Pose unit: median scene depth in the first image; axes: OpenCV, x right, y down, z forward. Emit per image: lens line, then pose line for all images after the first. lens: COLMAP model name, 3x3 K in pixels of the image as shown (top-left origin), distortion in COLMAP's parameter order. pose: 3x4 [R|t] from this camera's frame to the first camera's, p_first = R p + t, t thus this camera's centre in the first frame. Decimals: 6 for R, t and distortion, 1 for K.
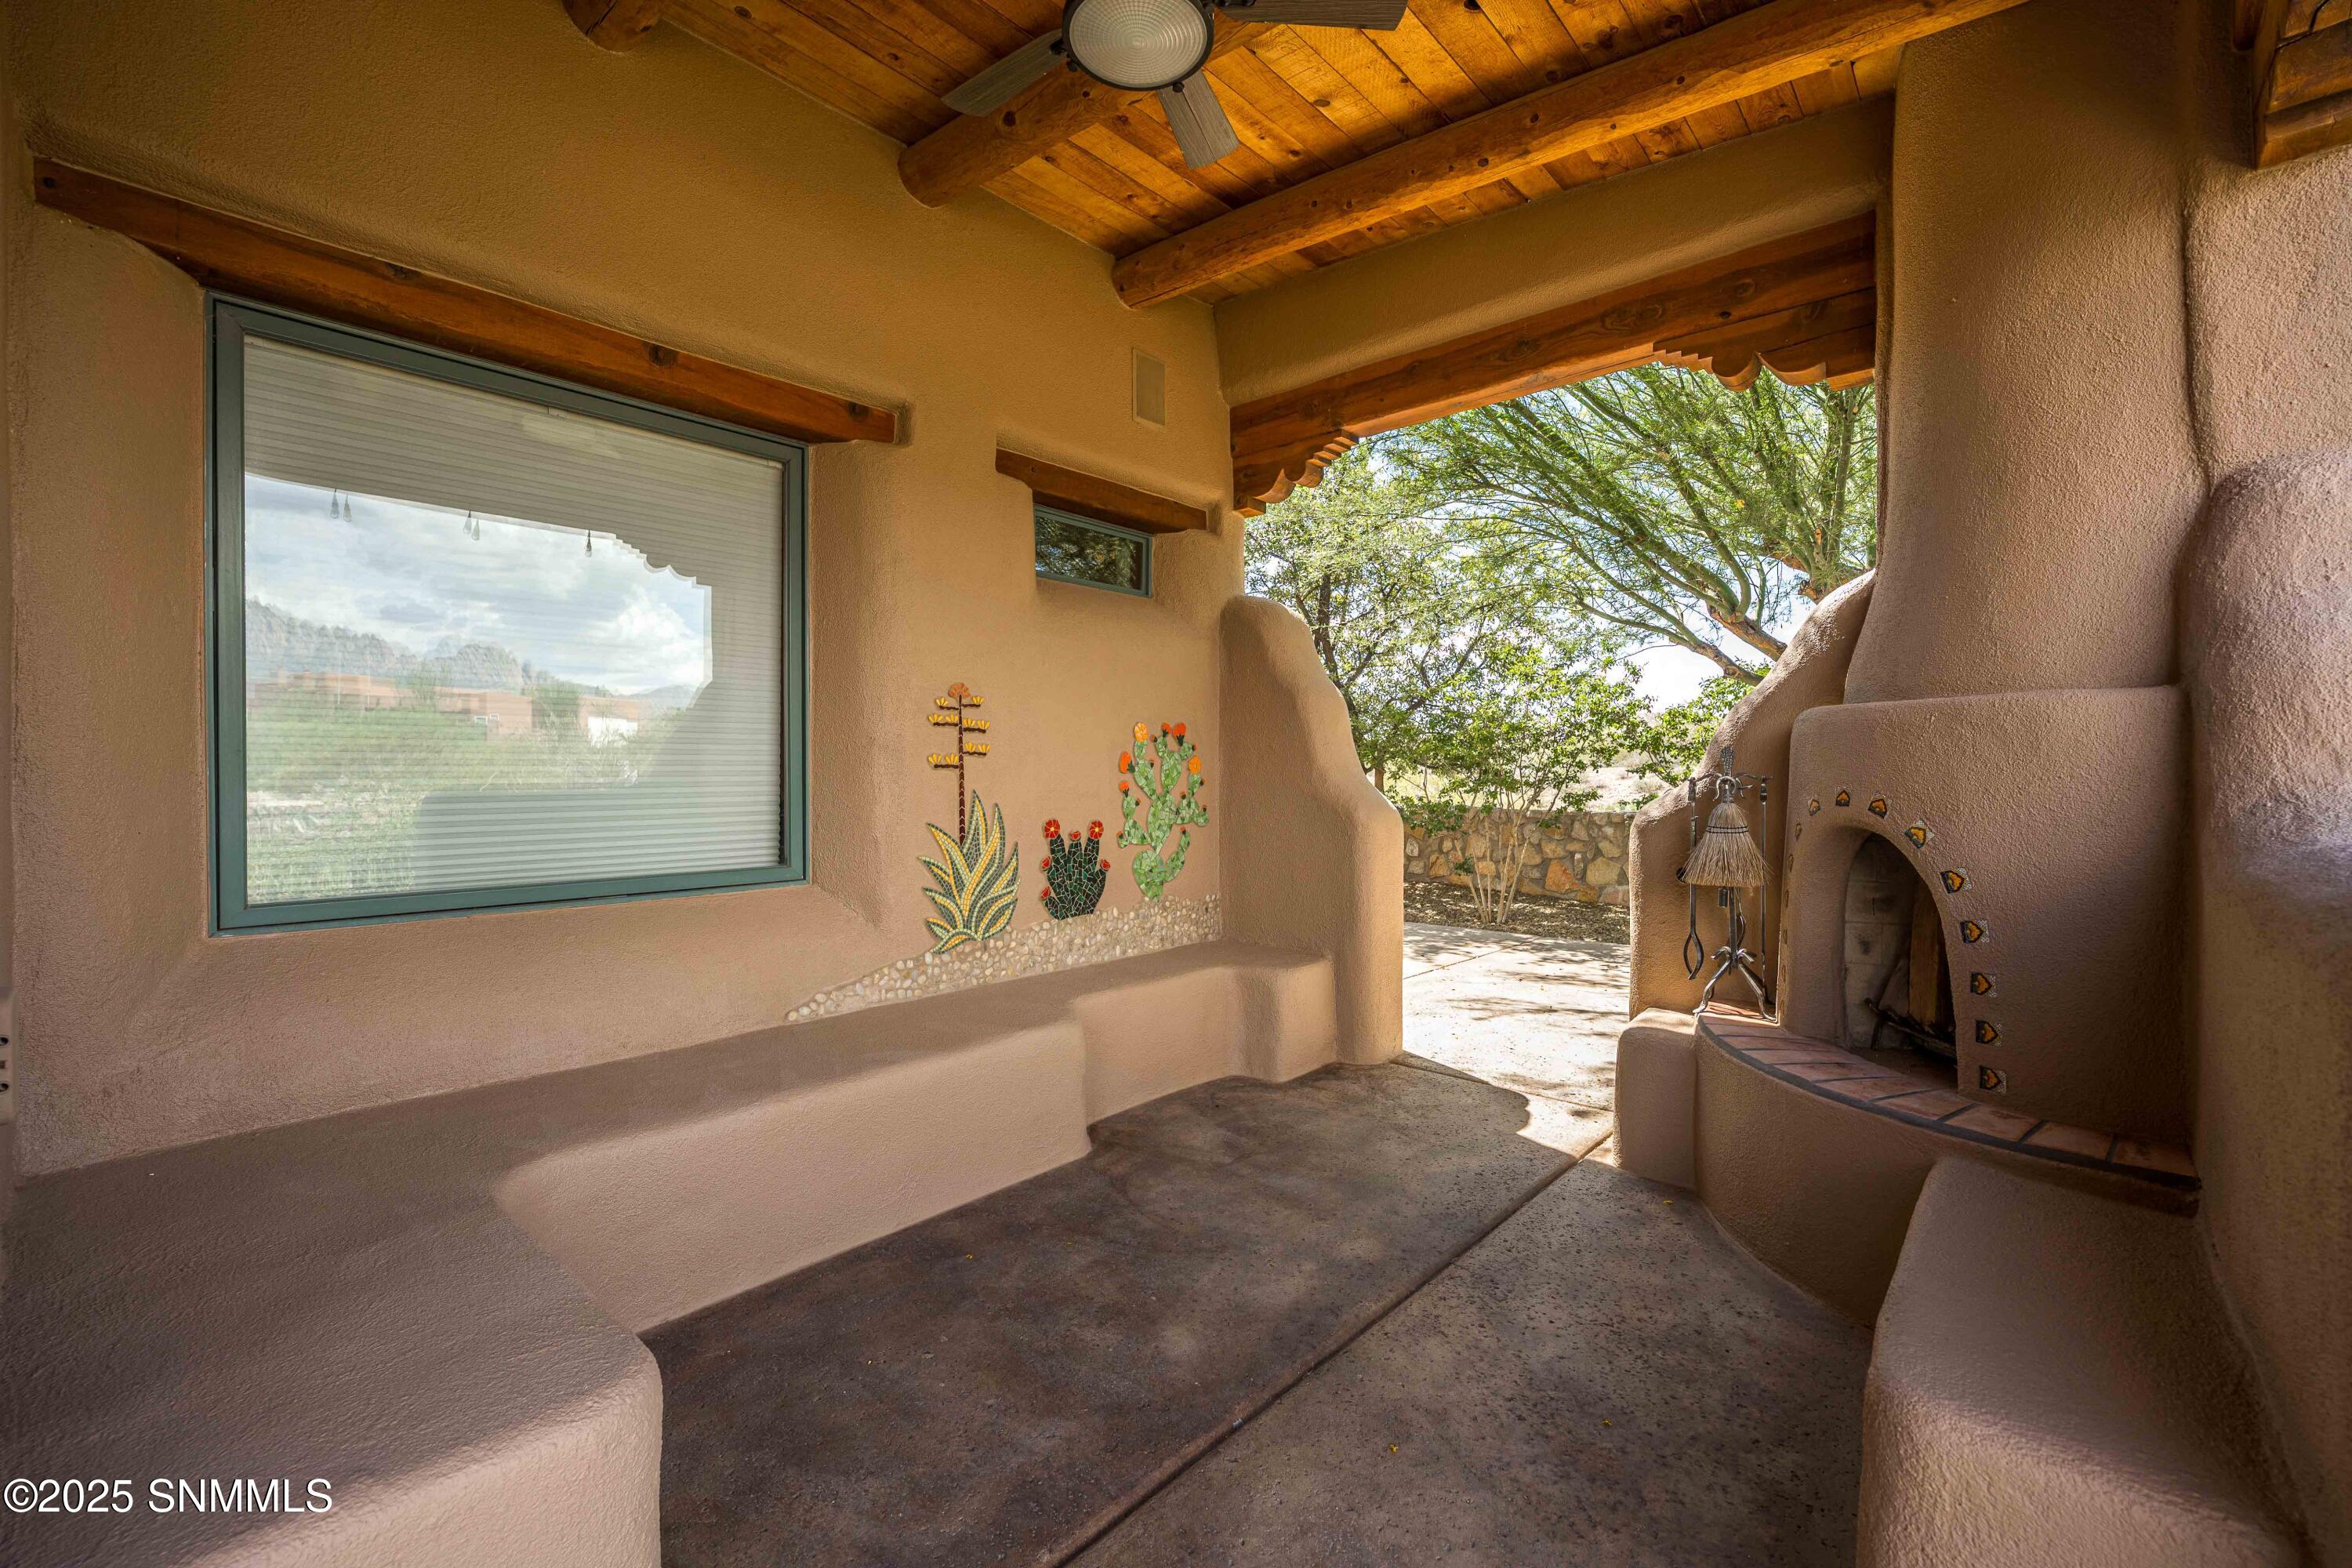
lens RADIAL K [[1009.4, 0, 1176.0], [0, 1009.4, 784.0], [0, 0, 1]] dist [0.000759, 0.000187]
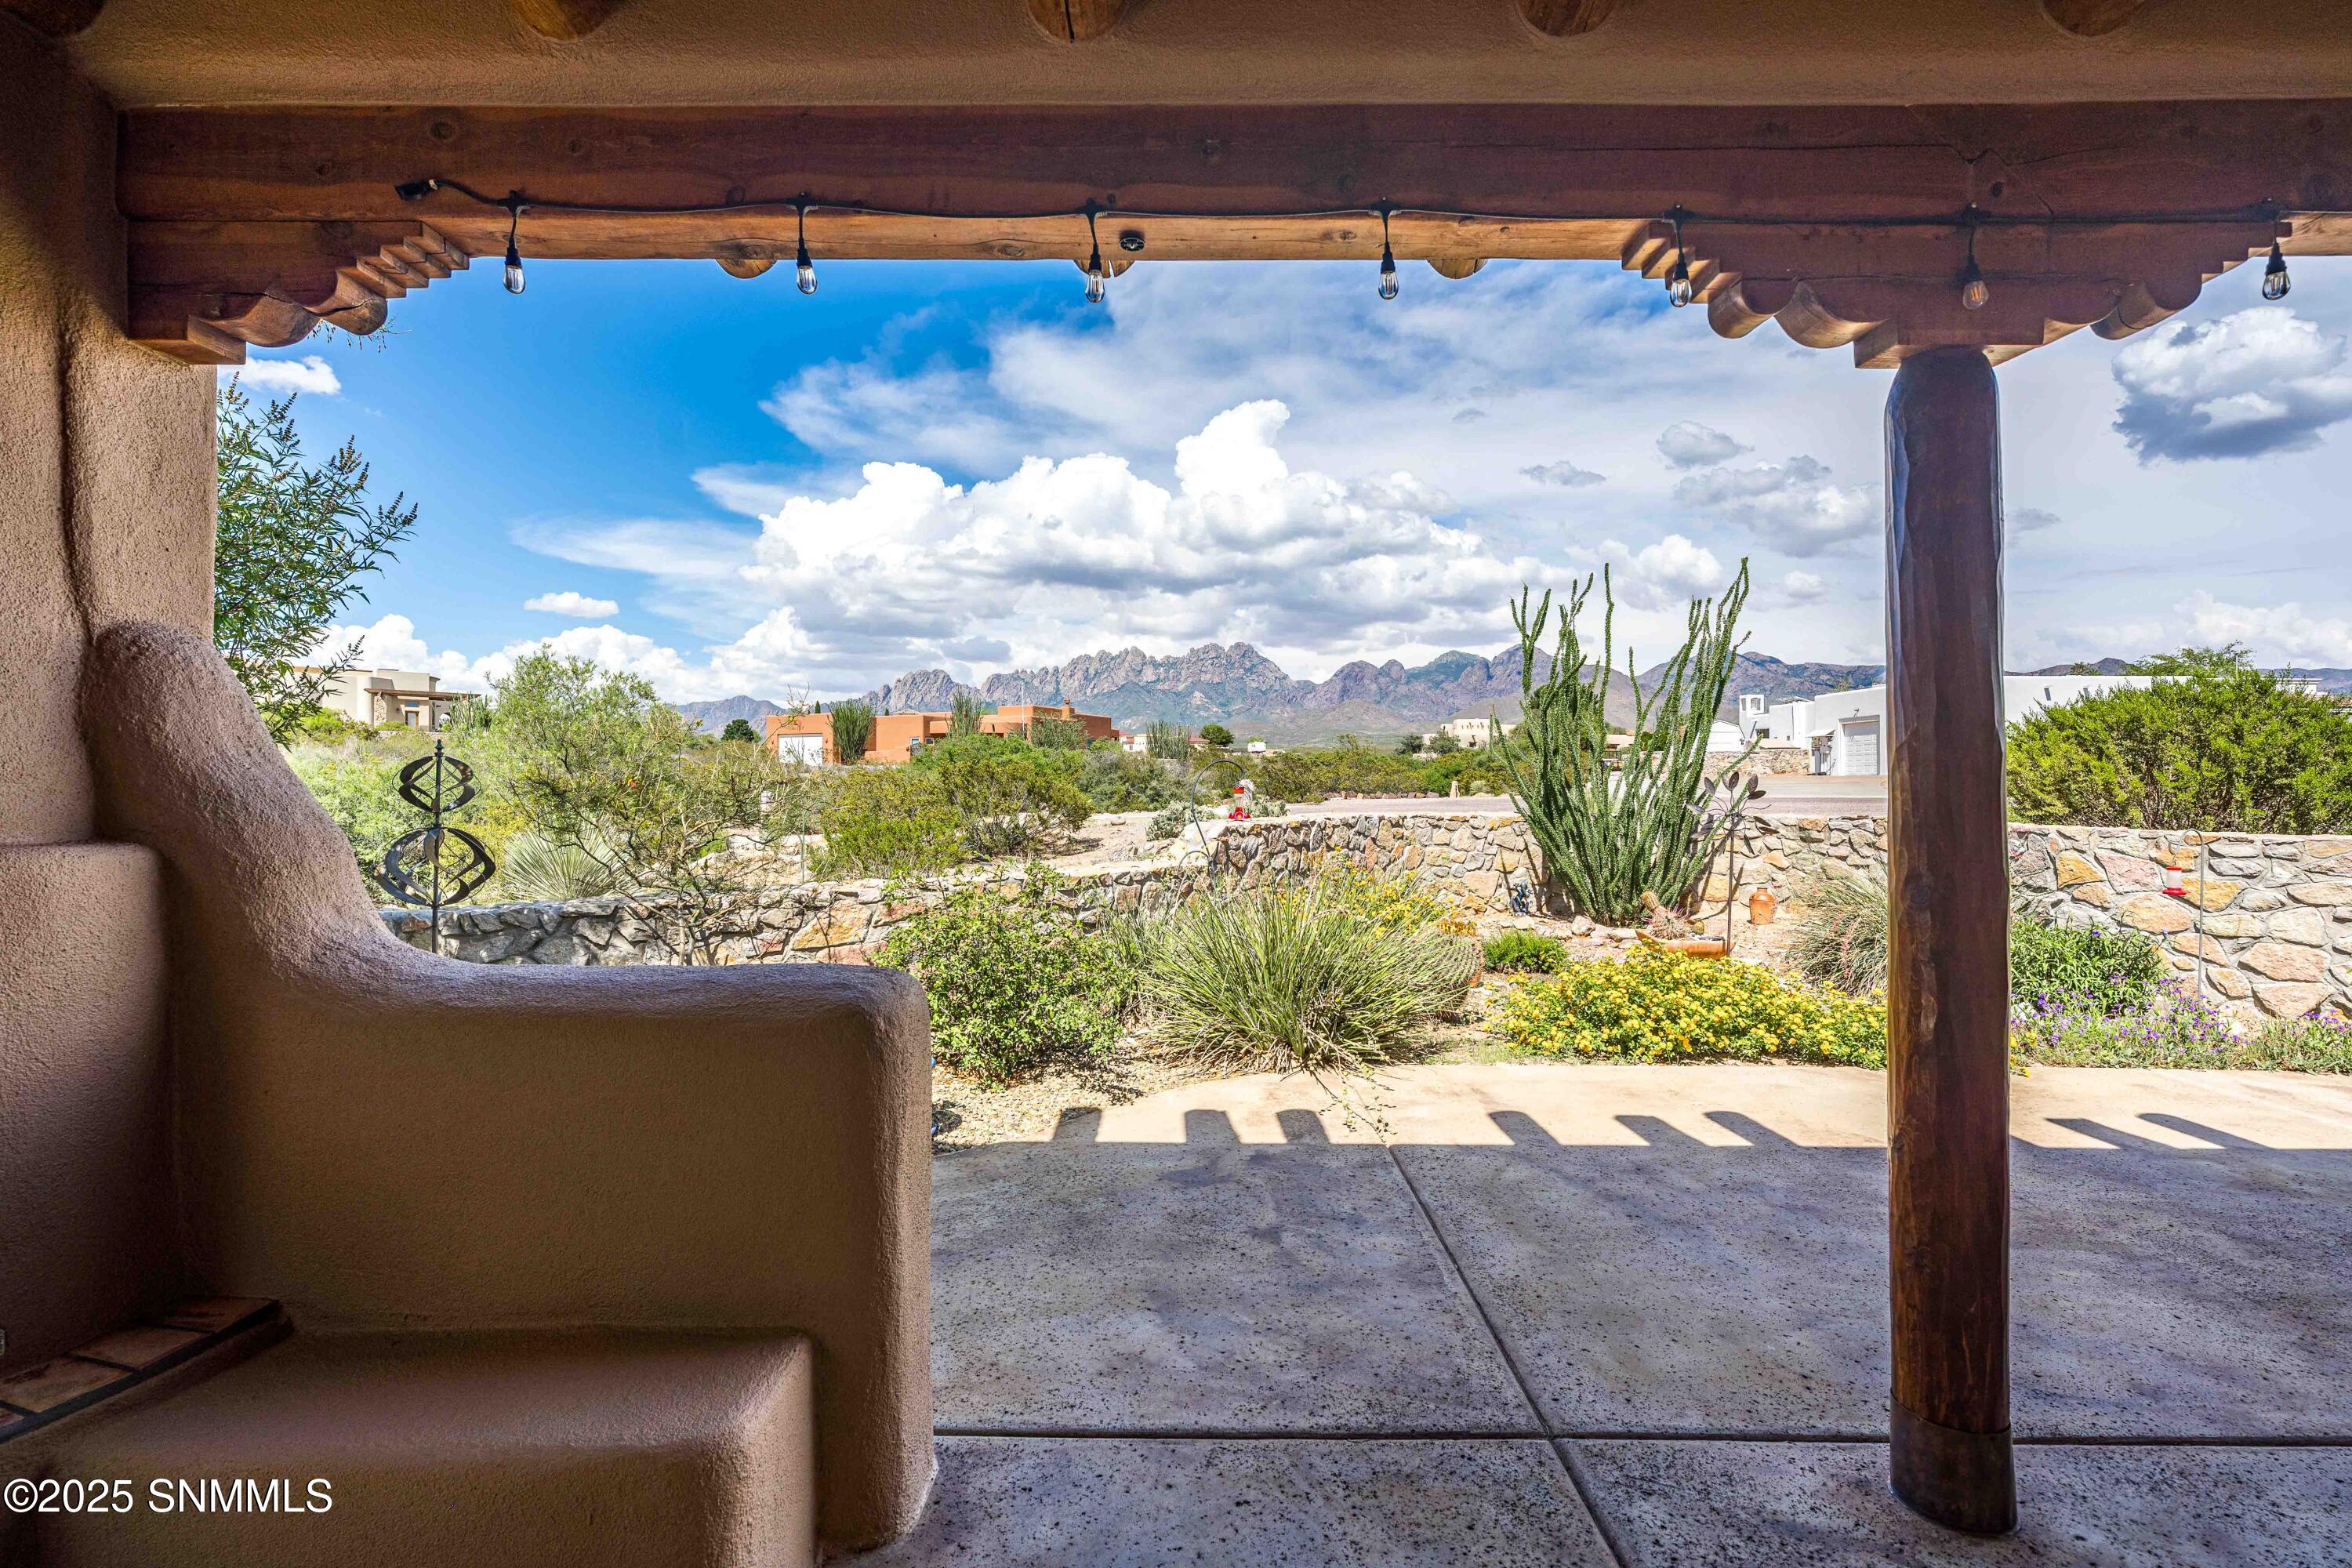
lens RADIAL K [[1046.1, 0, 1165.4], [0, 1046.1, 786.5], [0, 0, 1]] dist [-0.002715, -0.000293]
pose [[-0.653273, -0.002030, 0.757120, -0.242632], [-0.000116, 0.999997, 0.002581, -0.087617], [-0.757123, 0.001598, -0.653271, 0.508734]]
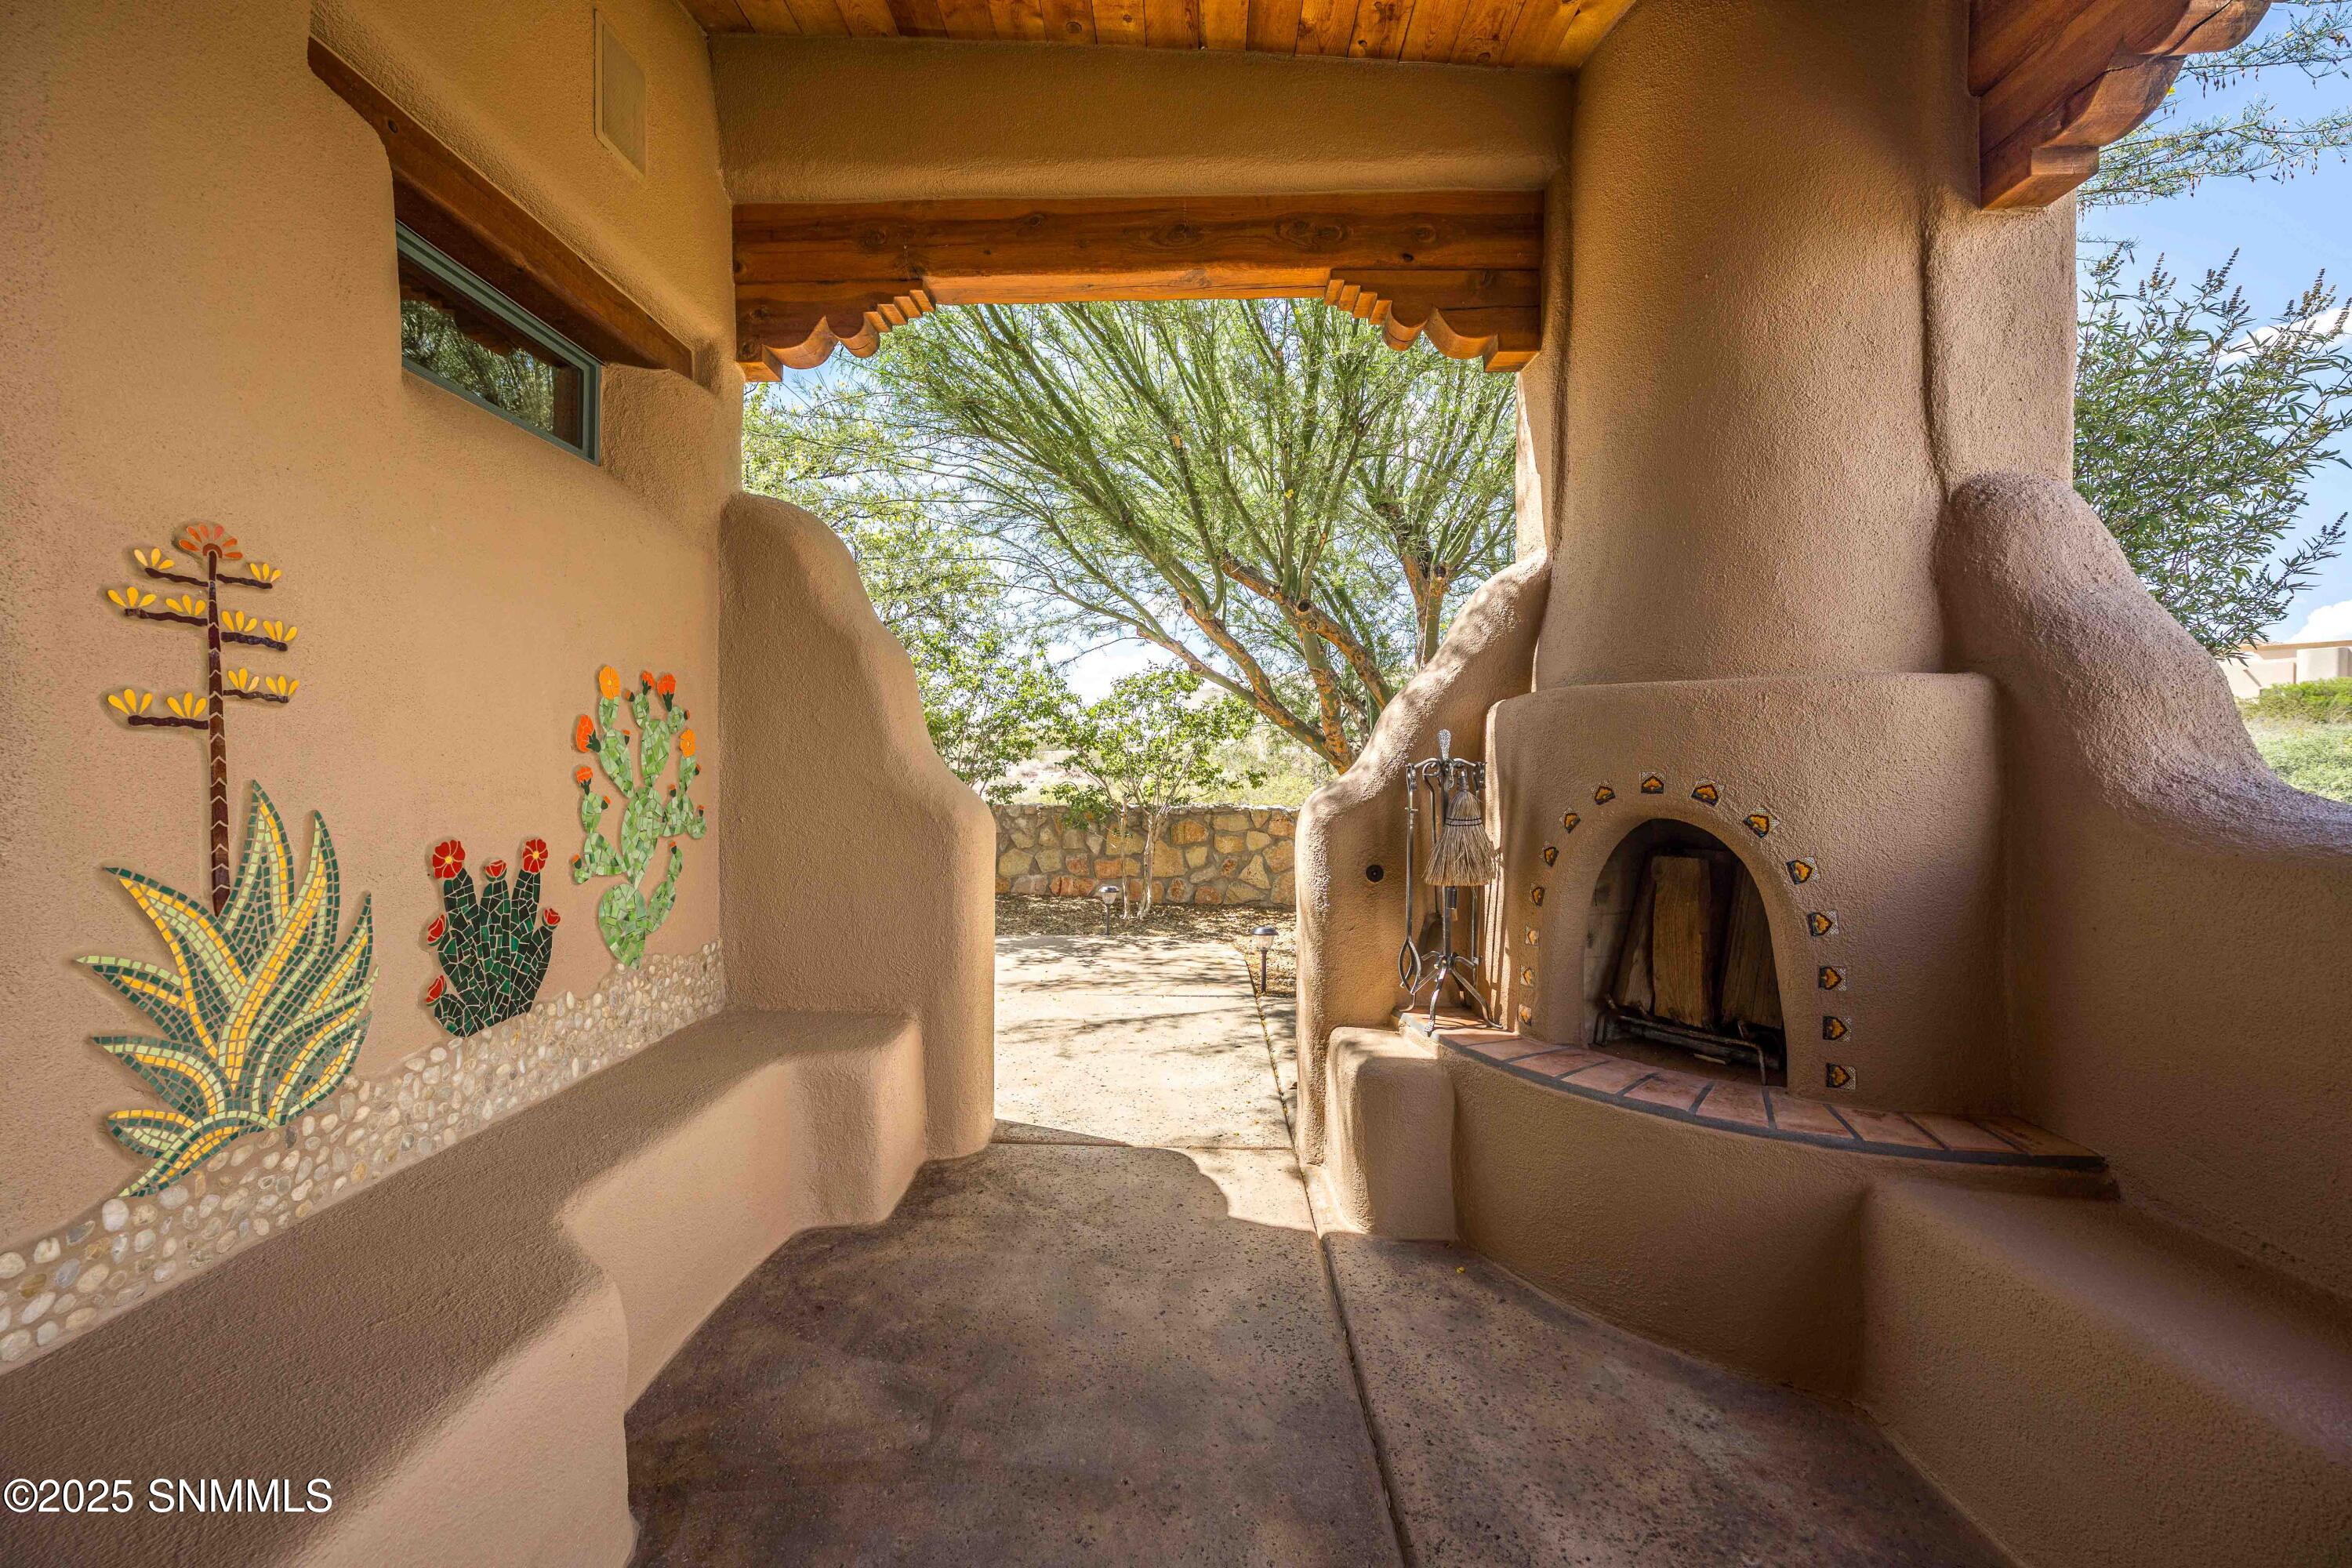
lens RADIAL K [[933.1, 0, 1163.8], [0, 933.1, 786.6], [0, 0, 1]] dist [-0.005321, 0.000549]
pose [[0.773416, -0.007058, 0.633859, -0.148931], [0.002102, 0.999961, 0.008569, 0.005459], [-0.633895, -0.005295, 0.773401, 0.443280]]
